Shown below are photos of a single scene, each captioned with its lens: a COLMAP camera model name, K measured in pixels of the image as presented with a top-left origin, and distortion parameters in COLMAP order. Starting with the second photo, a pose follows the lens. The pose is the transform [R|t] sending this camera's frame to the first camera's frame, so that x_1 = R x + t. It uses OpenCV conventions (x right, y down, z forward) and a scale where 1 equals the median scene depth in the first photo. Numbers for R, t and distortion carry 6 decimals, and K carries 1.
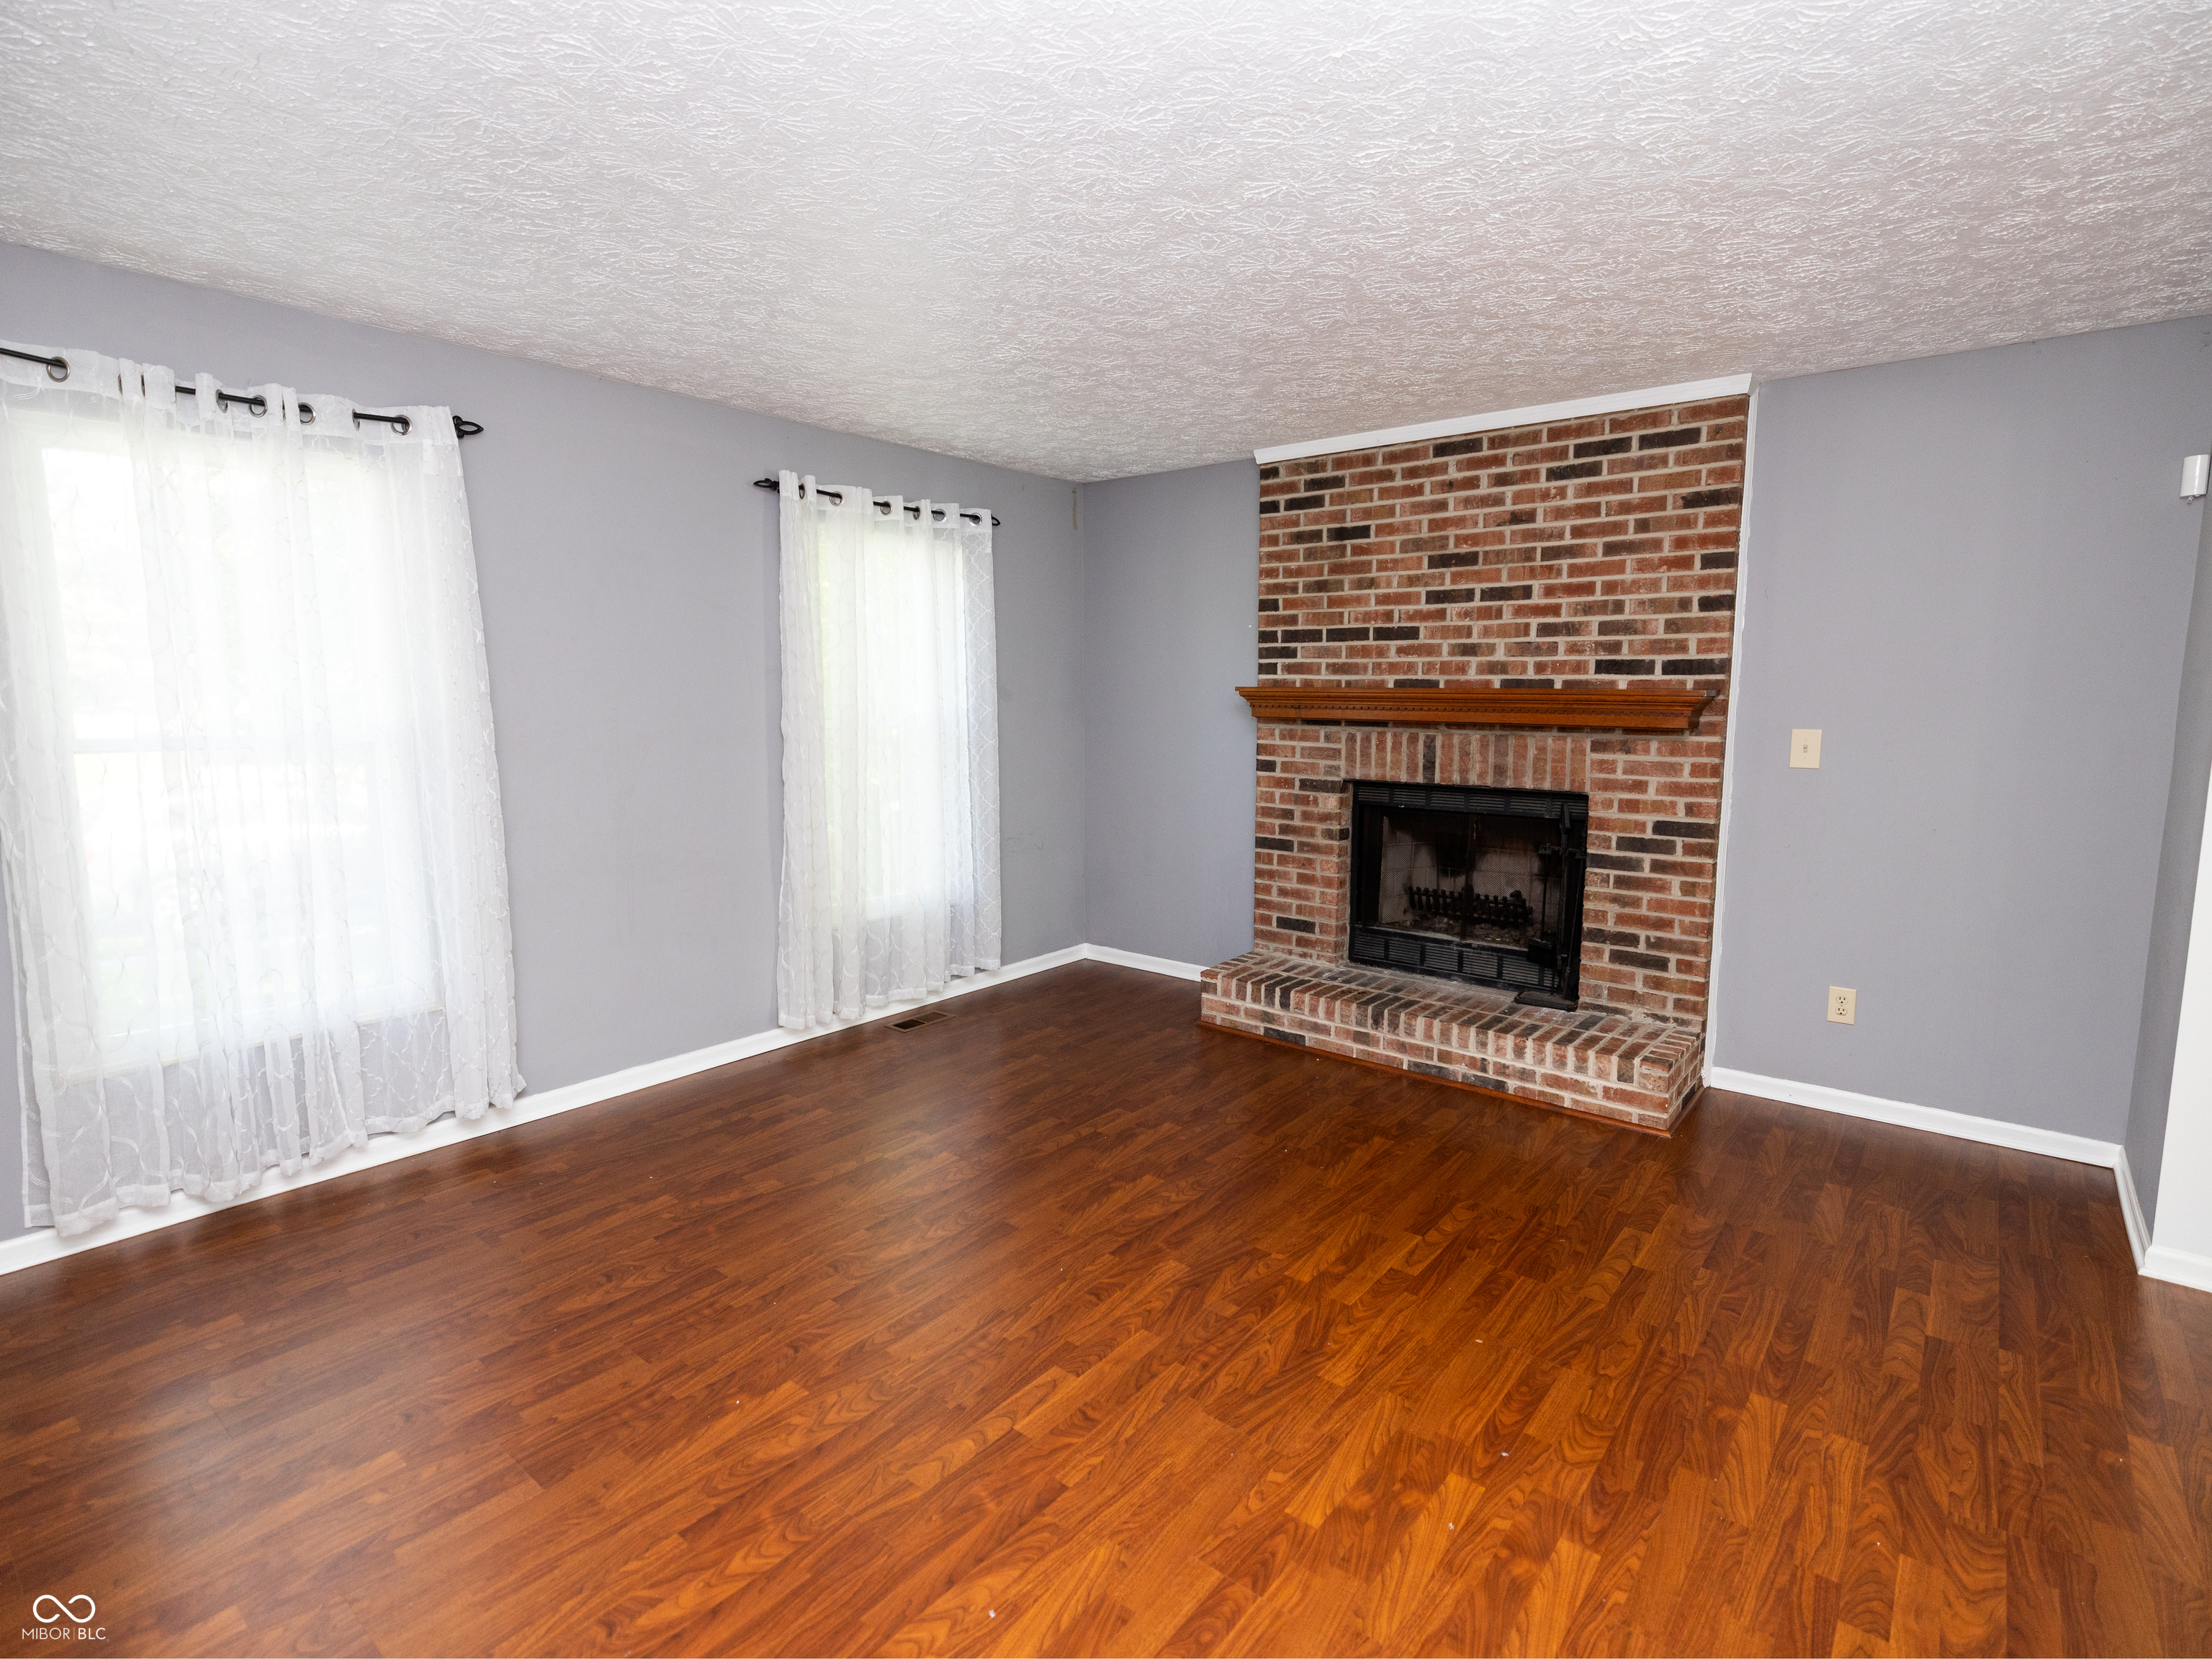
lens RADIAL K [[1072.7, 0, 1153.5], [0, 1072.7, 829.8], [0, 0, 1]] dist [0.002025, 0.000545]
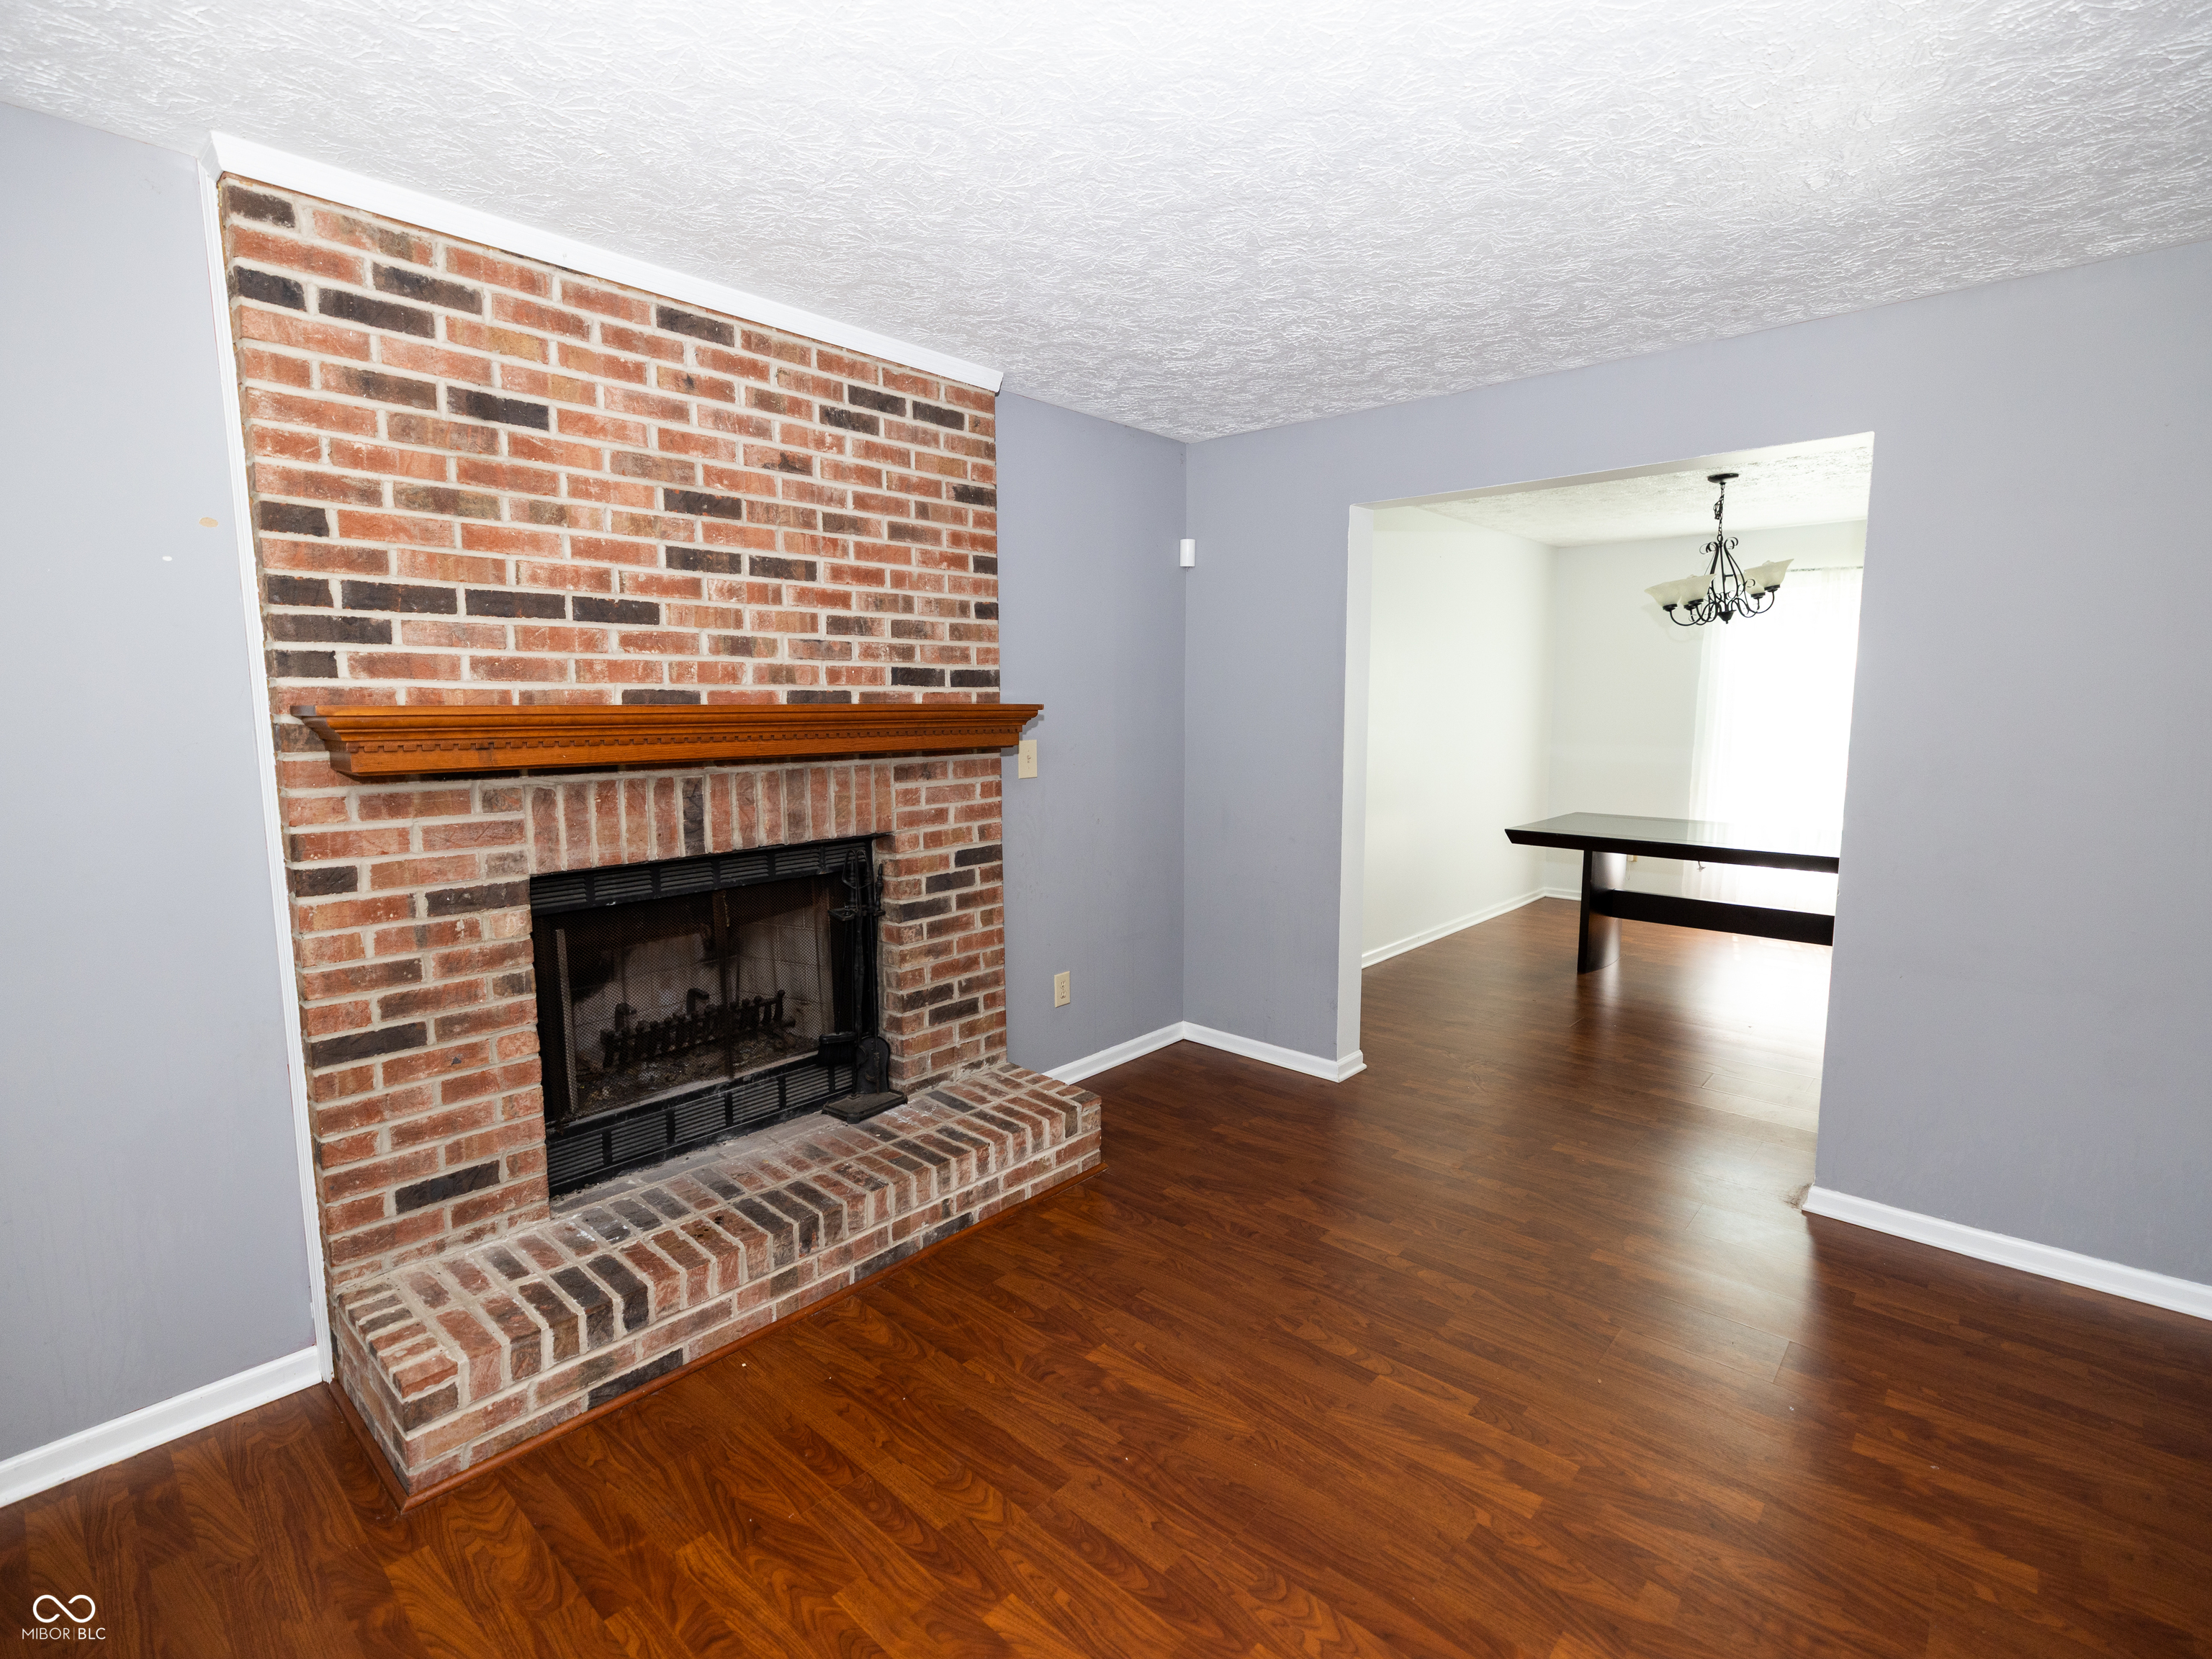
lens RADIAL K [[1039.9, 0, 1104.2], [0, 1039.9, 823.3], [0, 0, 1]] dist [0.002088, 0.000466]
pose [[0.085623, -0.123180, 0.988684, -0.341056], [0.133822, 0.984758, 0.111102, -0.102594], [-0.987300, 0.122794, 0.100802, 0.735408]]
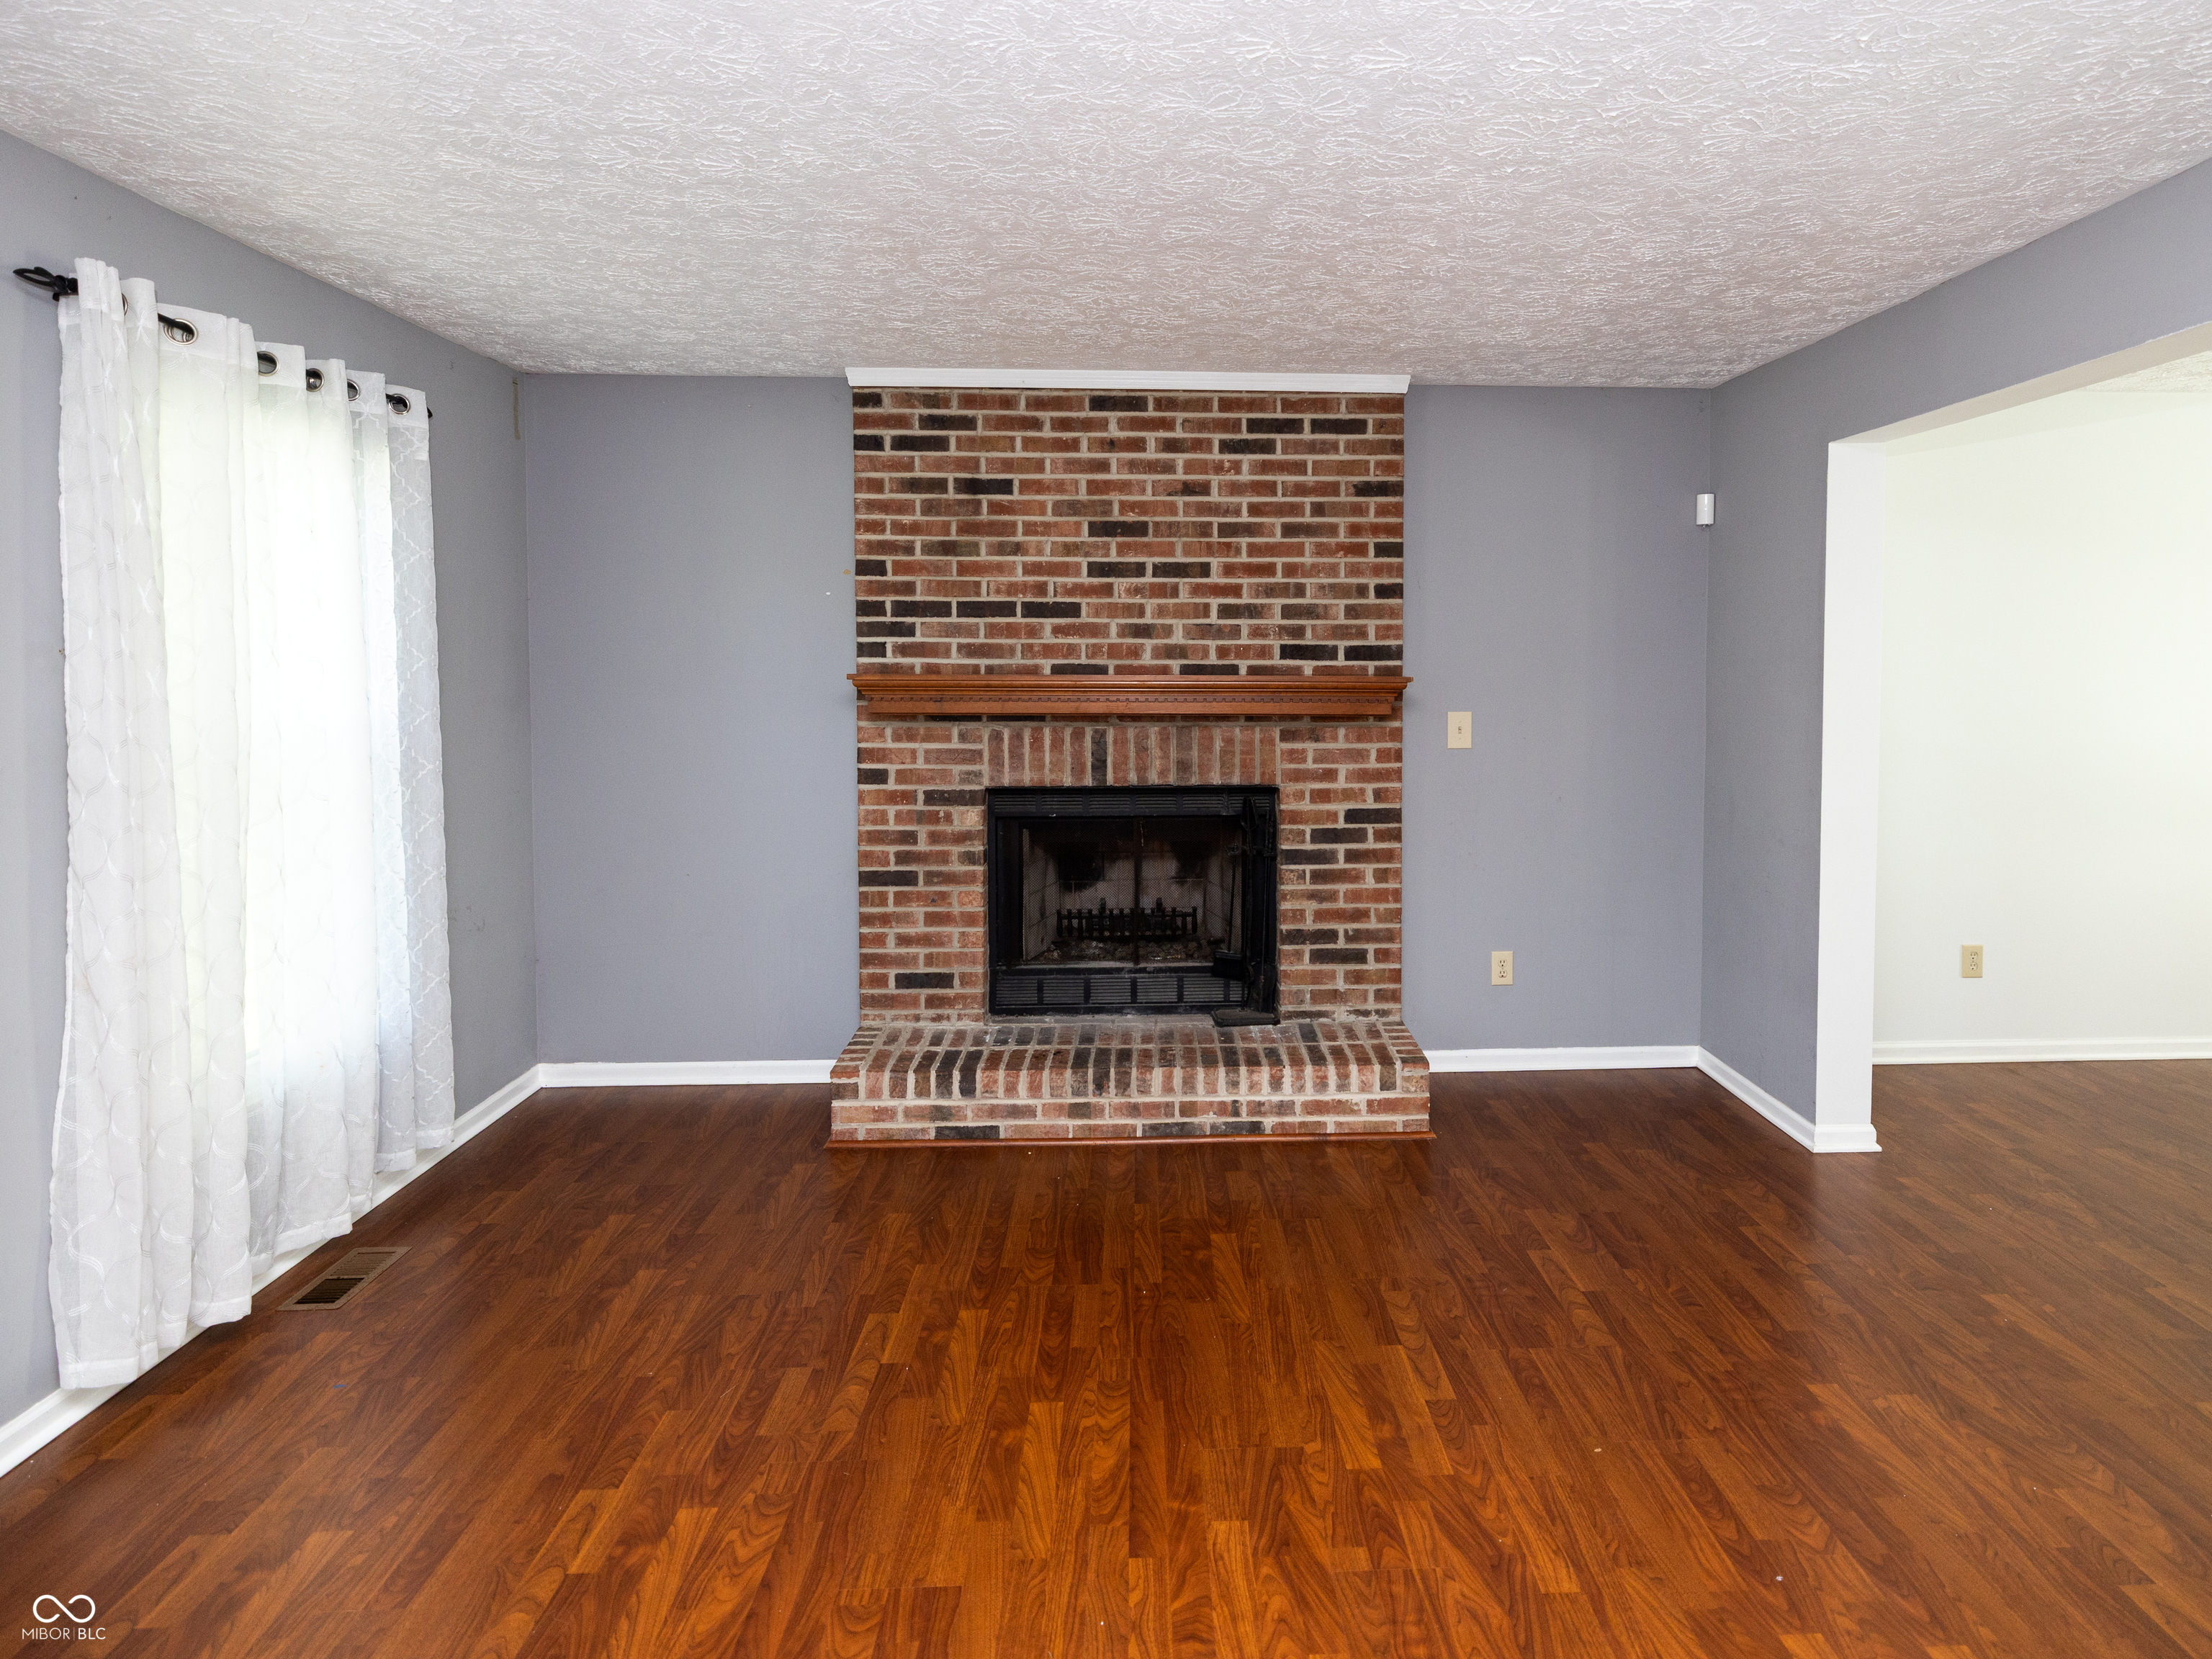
lens RADIAL K [[1166.9, 0, 1197.6], [0, 1166.9, 712.7], [0, 0, 1]] dist [-0.002411, 0.000119]
pose [[0.760397, -0.029531, 0.648786, -0.295703], [0.086522, 0.994667, -0.056131, -0.044420], [-0.643669, 0.098816, 0.758898, 0.257039]]
